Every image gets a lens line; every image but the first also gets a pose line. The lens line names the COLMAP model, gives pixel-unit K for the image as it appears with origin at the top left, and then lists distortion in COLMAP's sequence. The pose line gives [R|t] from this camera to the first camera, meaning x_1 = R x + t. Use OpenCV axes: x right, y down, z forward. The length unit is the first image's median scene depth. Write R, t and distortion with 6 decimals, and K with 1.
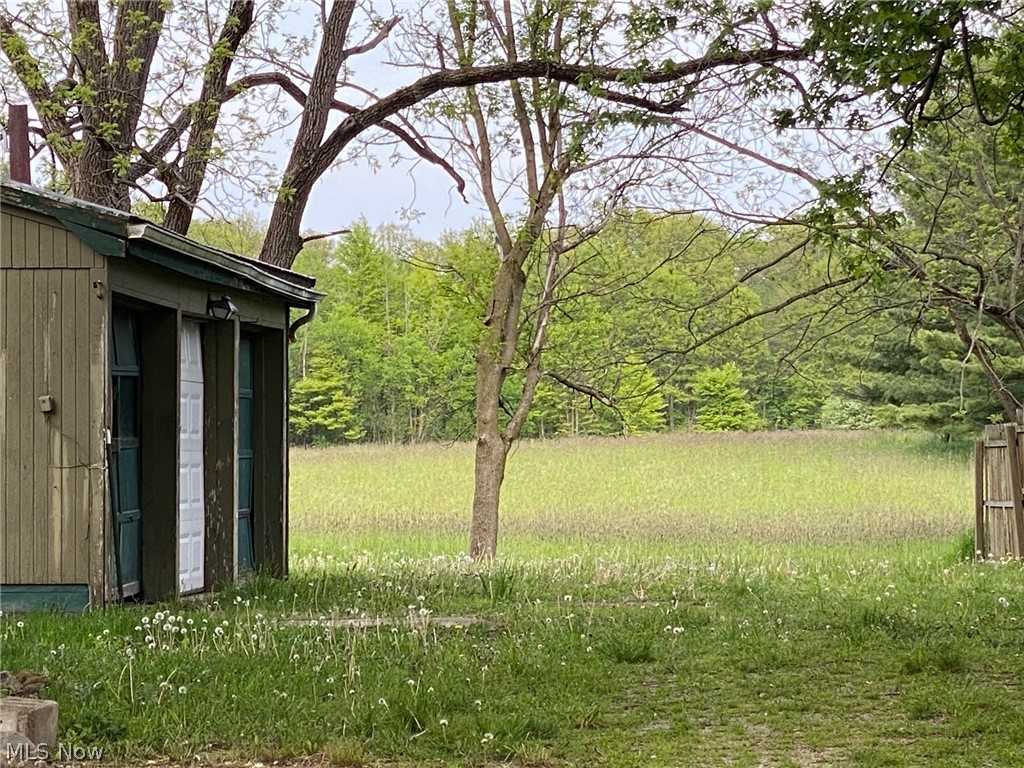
lens RADIAL K [[4190.0, 0, 511.7], [0, 4190.0, 384.0], [0, 0, 1]] dist [-0.847061, 0.000000]
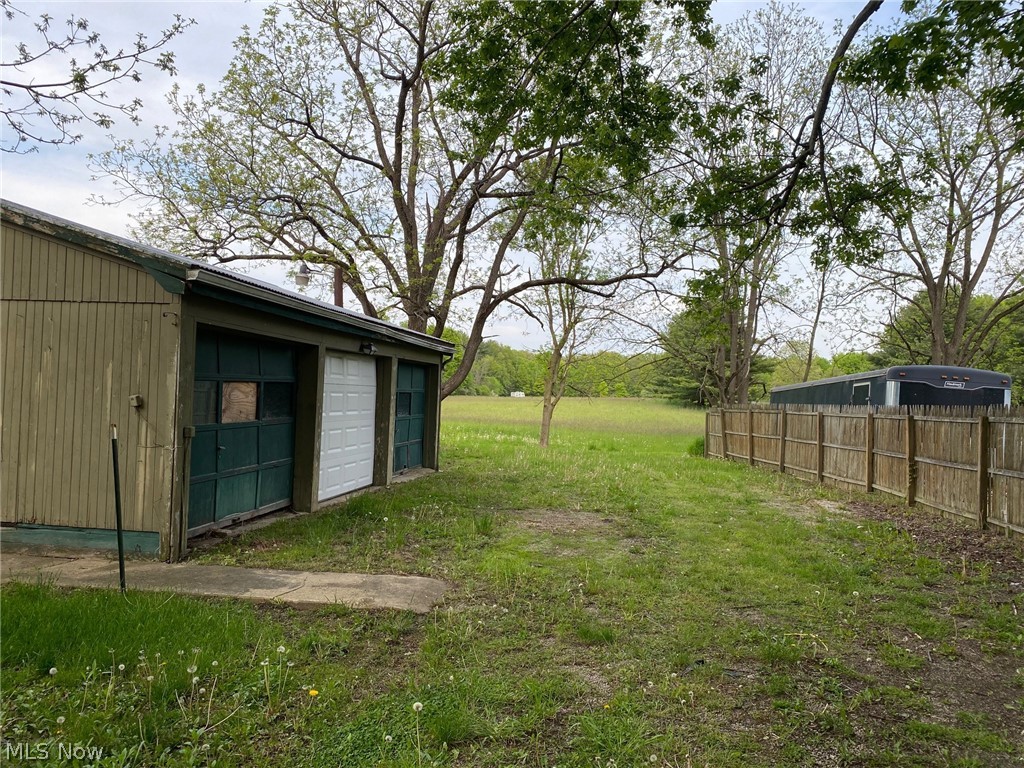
lens RADIAL K [[781.7, 0, 507.7], [0, 781.7, 385.0], [0, 0, 1]] dist [0.045919, -0.041762]
pose [[0.995014, 0.038004, -0.092206, 0.021385], [-0.037775, 0.999277, 0.004225, -0.003780], [0.092300, -0.000721, 0.995731, 0.459294]]
